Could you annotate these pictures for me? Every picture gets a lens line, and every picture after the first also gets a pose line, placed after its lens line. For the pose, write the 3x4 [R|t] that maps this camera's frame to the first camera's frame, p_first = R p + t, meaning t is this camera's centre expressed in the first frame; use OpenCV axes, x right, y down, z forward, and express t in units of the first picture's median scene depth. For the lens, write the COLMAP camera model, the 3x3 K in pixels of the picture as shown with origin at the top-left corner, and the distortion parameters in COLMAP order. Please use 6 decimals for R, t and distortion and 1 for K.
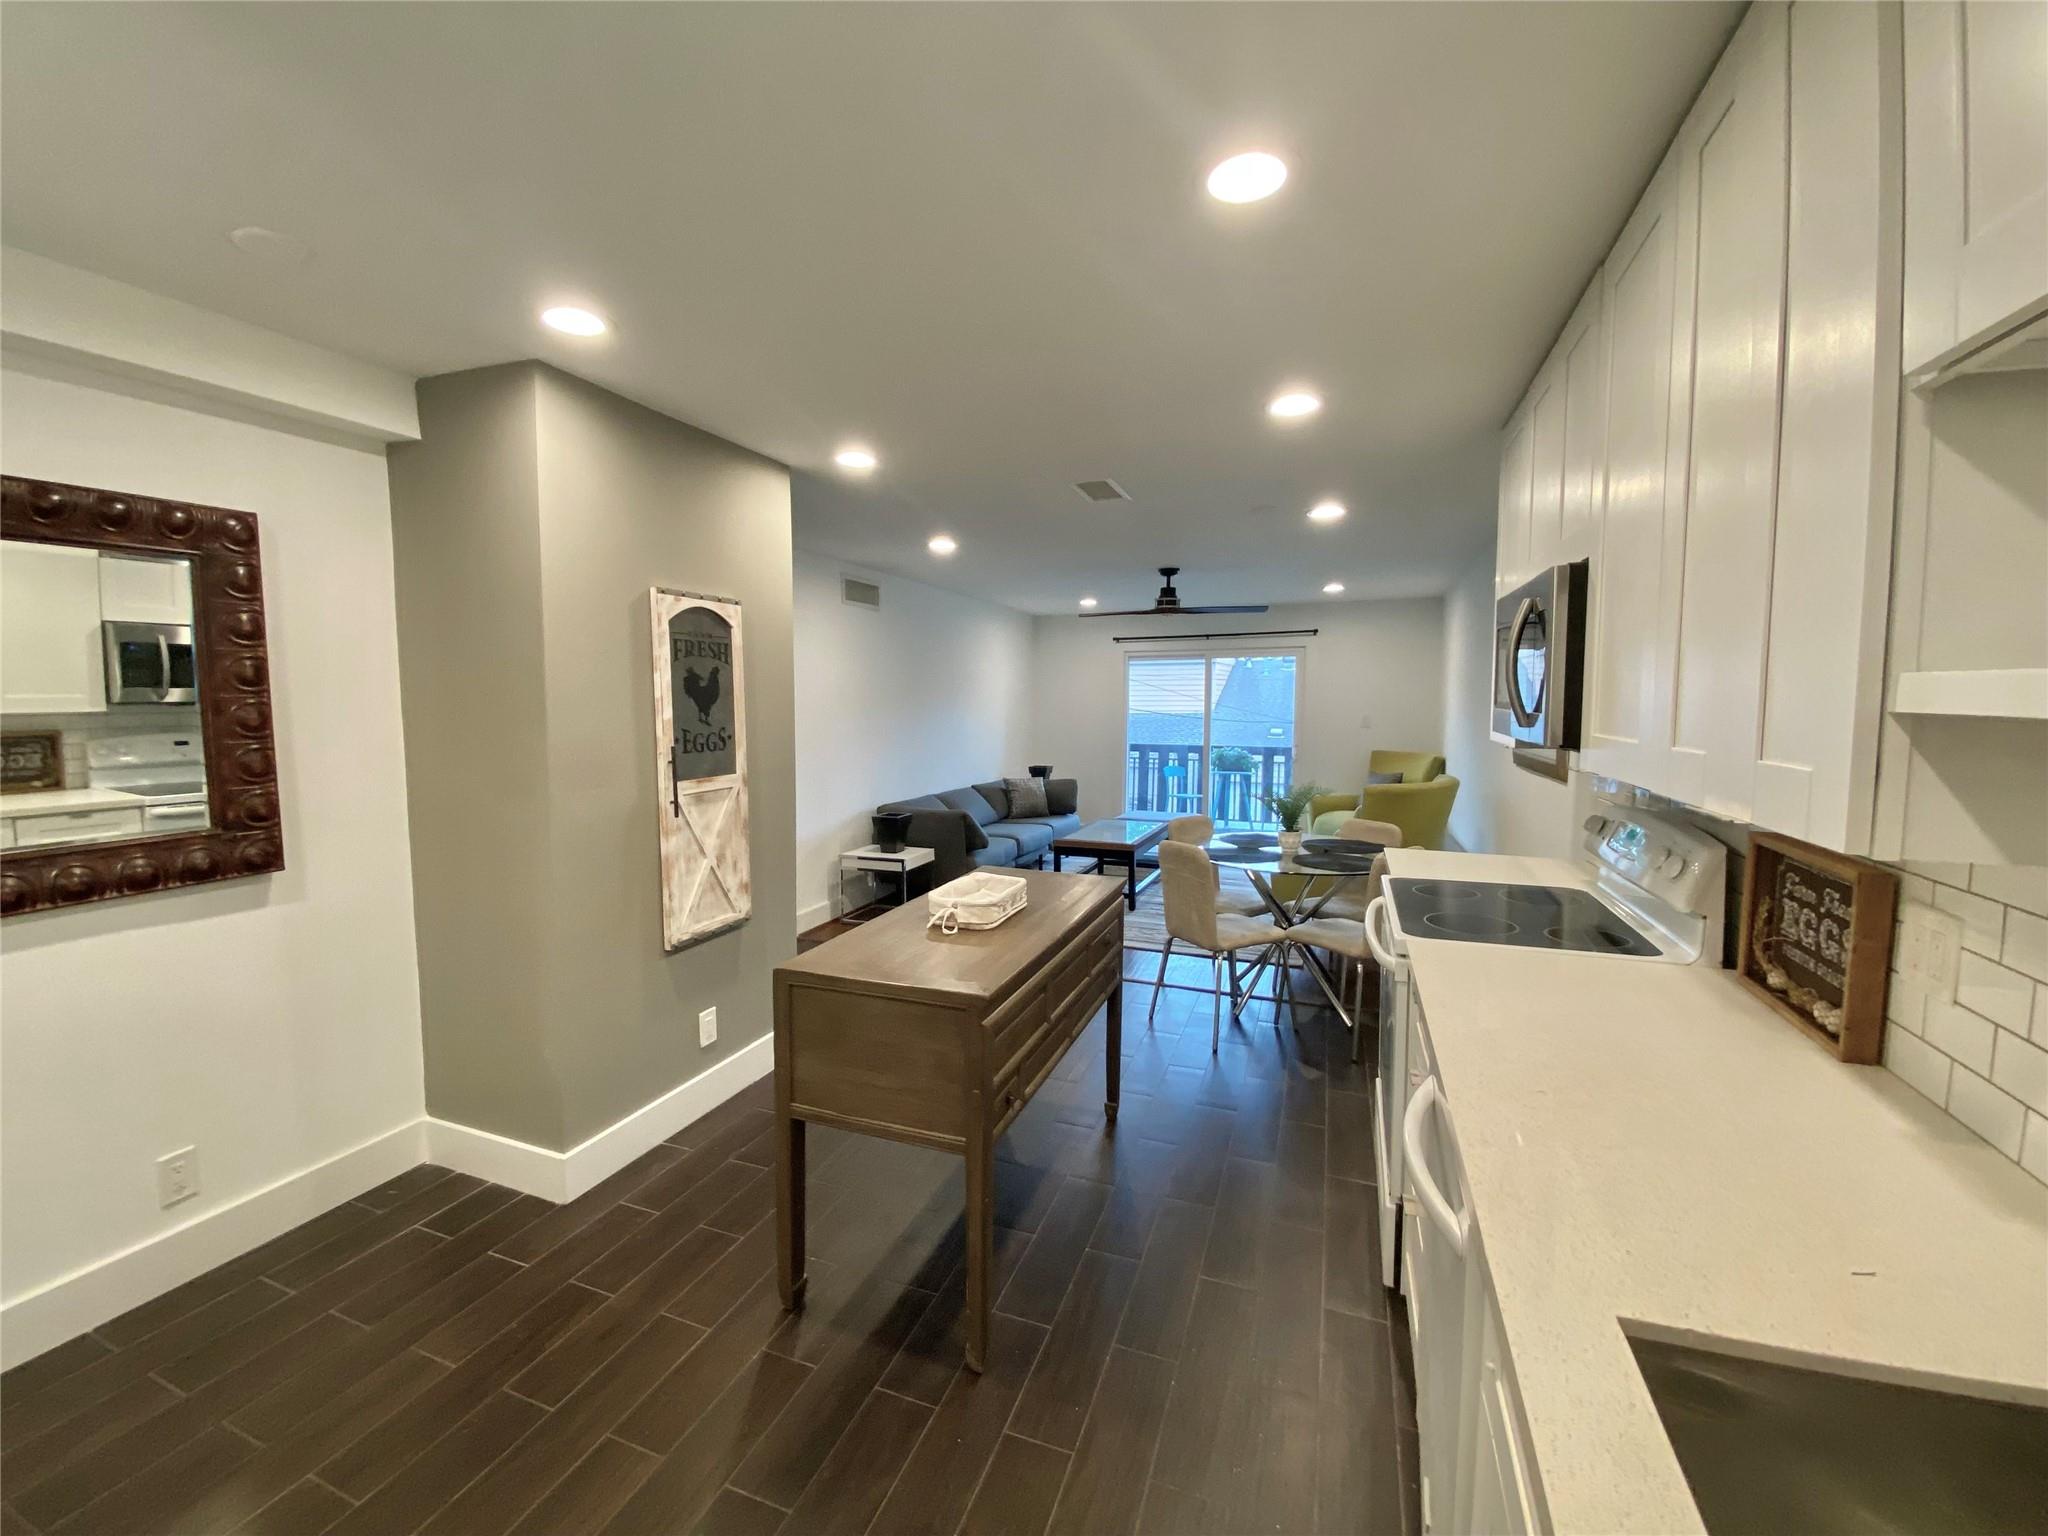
lens RADIAL K [[823.8, 0, 1024.0], [0, 823.8, 768.0], [0, 0, 1]] dist [0.043143, -0.038402]
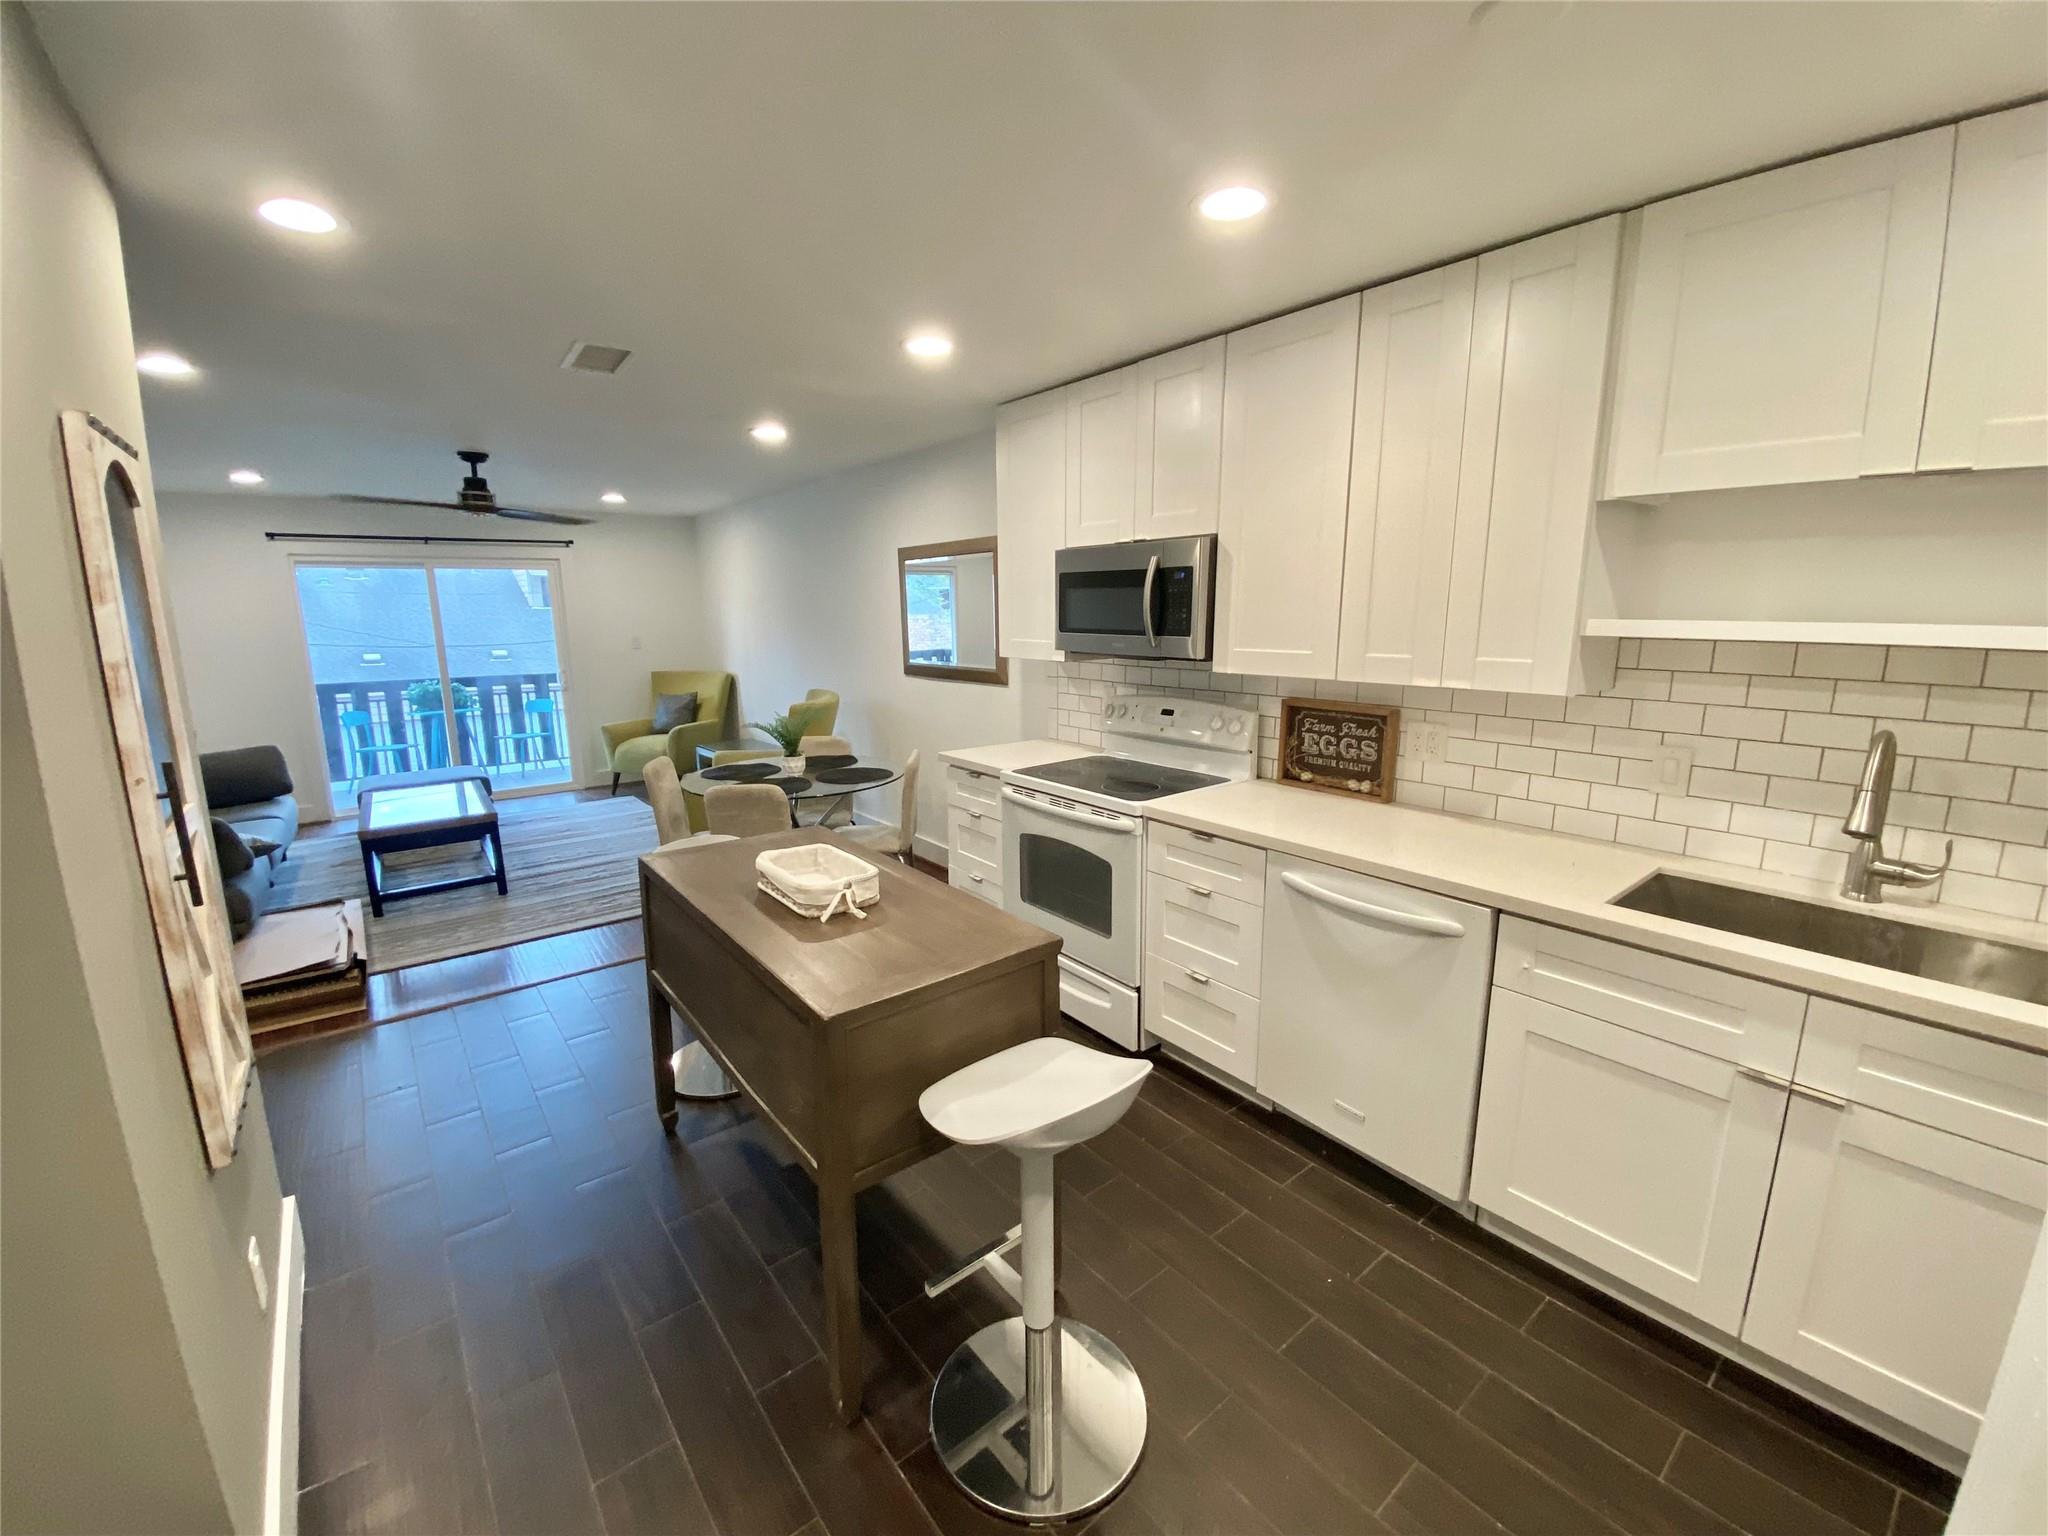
lens RADIAL K [[823.8, 0, 1024.0], [0, 823.8, 768.0], [0, 0, 1]] dist [0.043143, -0.038402]
pose [[0.508969, -0.168110, 0.844209, -0.393753], [0.081152, 0.985747, 0.147369, -0.035924], [-0.856951, -0.006497, 0.515357, 0.231860]]
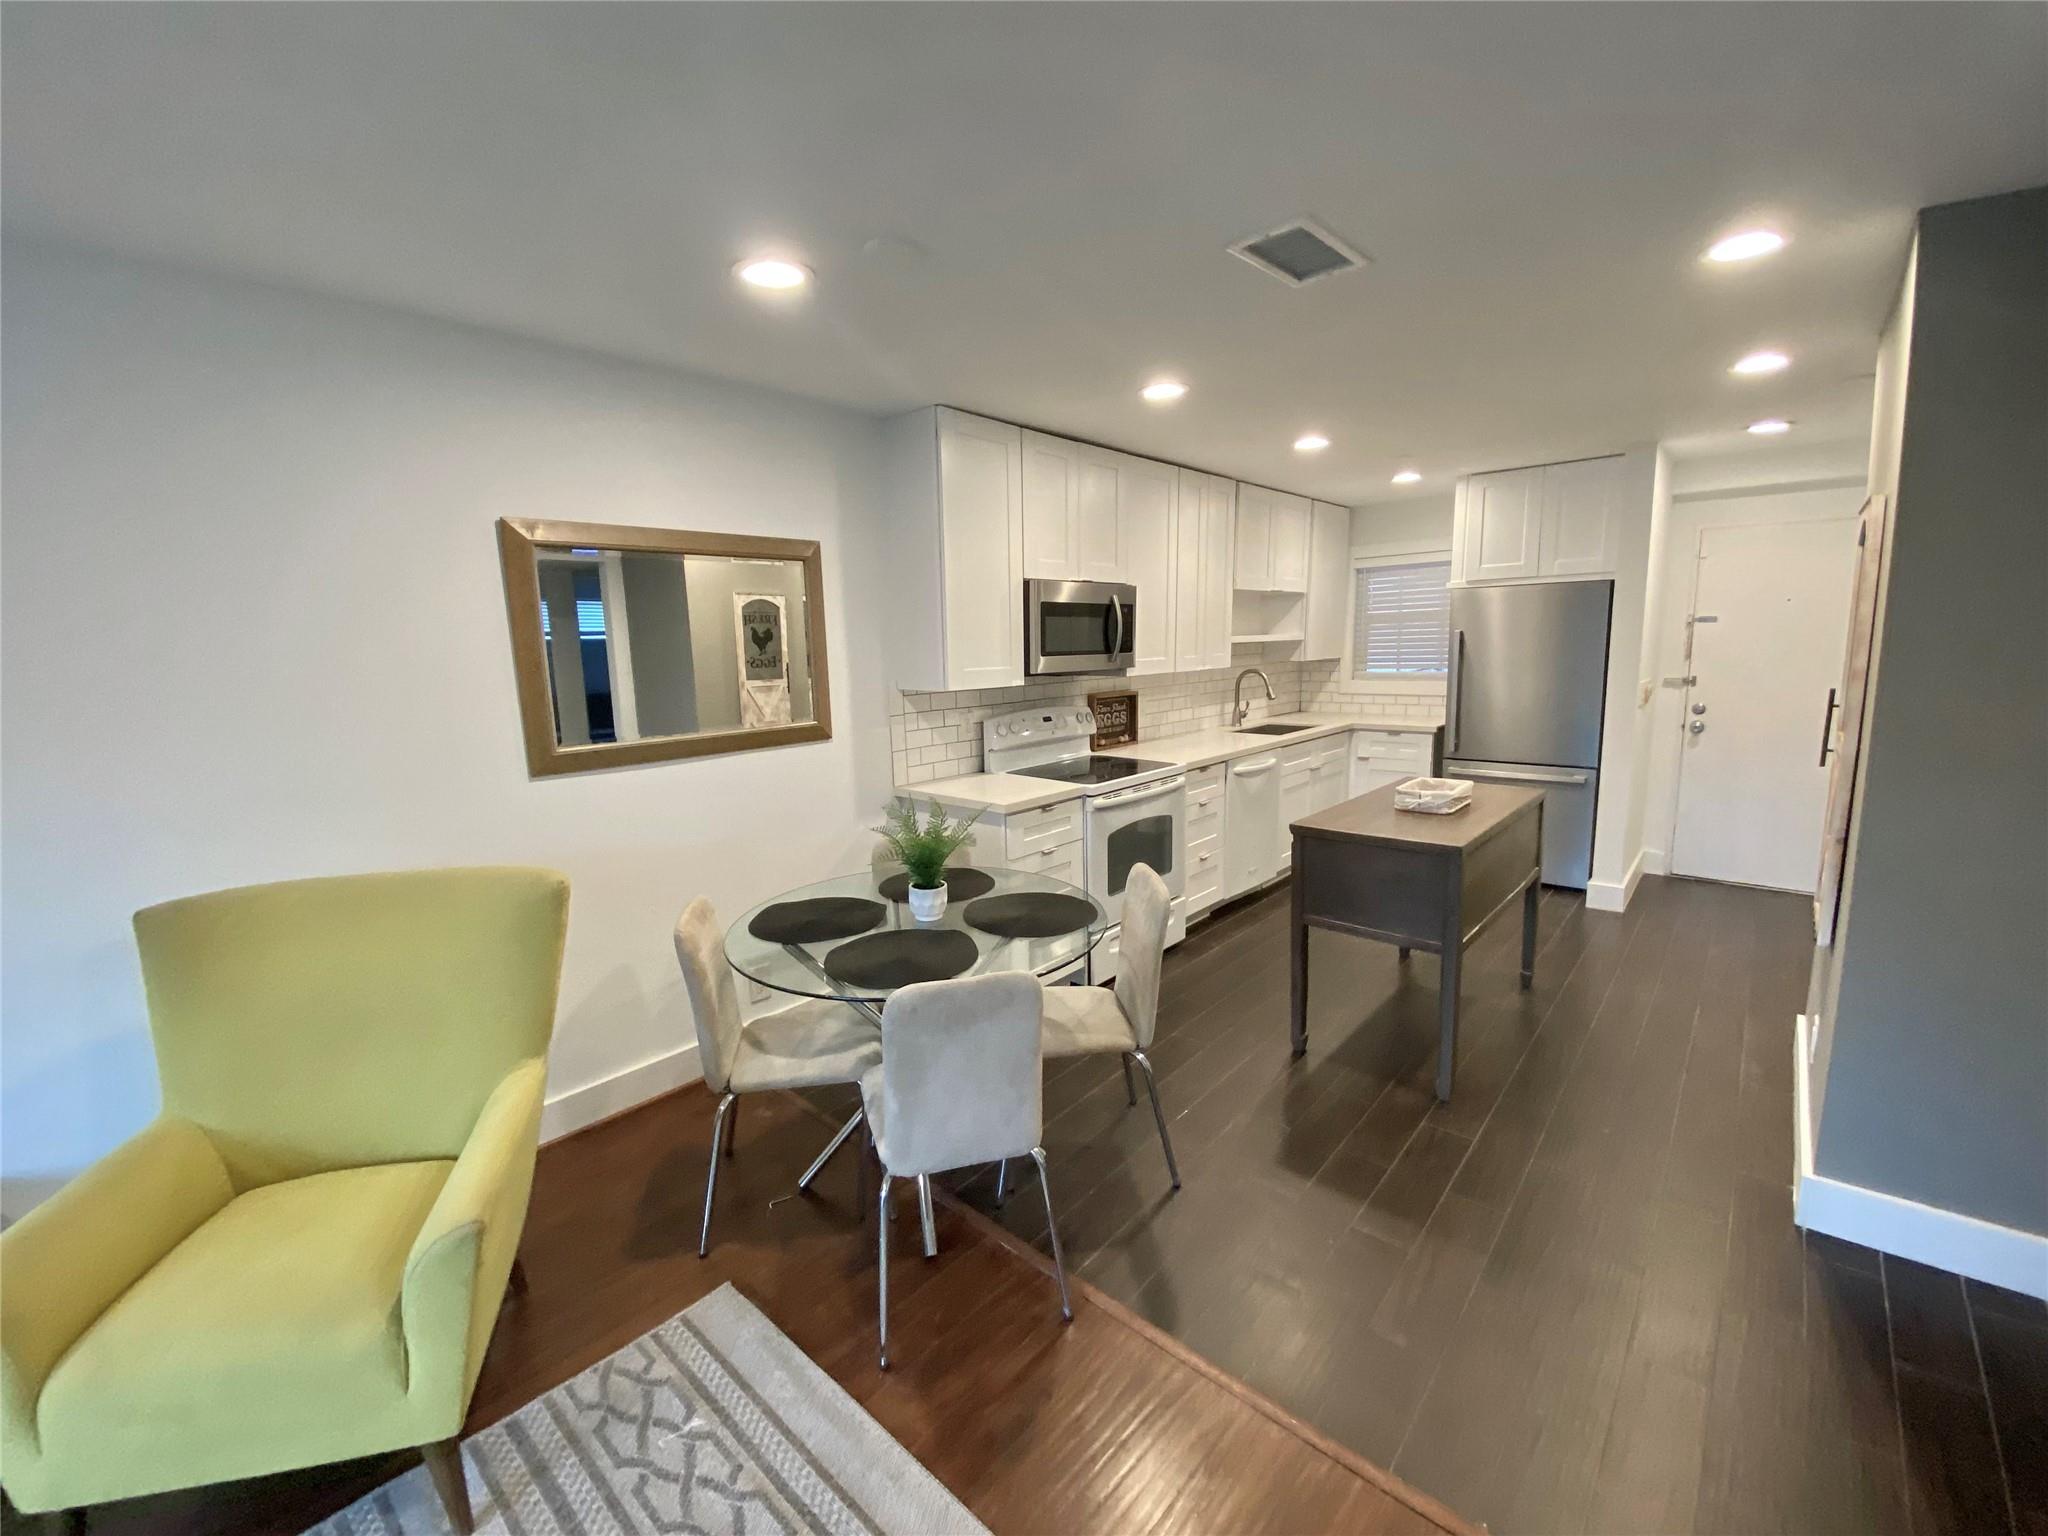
lens RADIAL K [[823.8, 0, 1024.0], [0, 823.8, 768.0], [0, 0, 1]] dist [0.043143, -0.038402]
pose [[-0.934869, -0.036672, 0.353094, 0.051593], [0.050769, 0.970614, 0.235224, -0.139073], [-0.351345, 0.237830, -0.905535, 1.476268]]
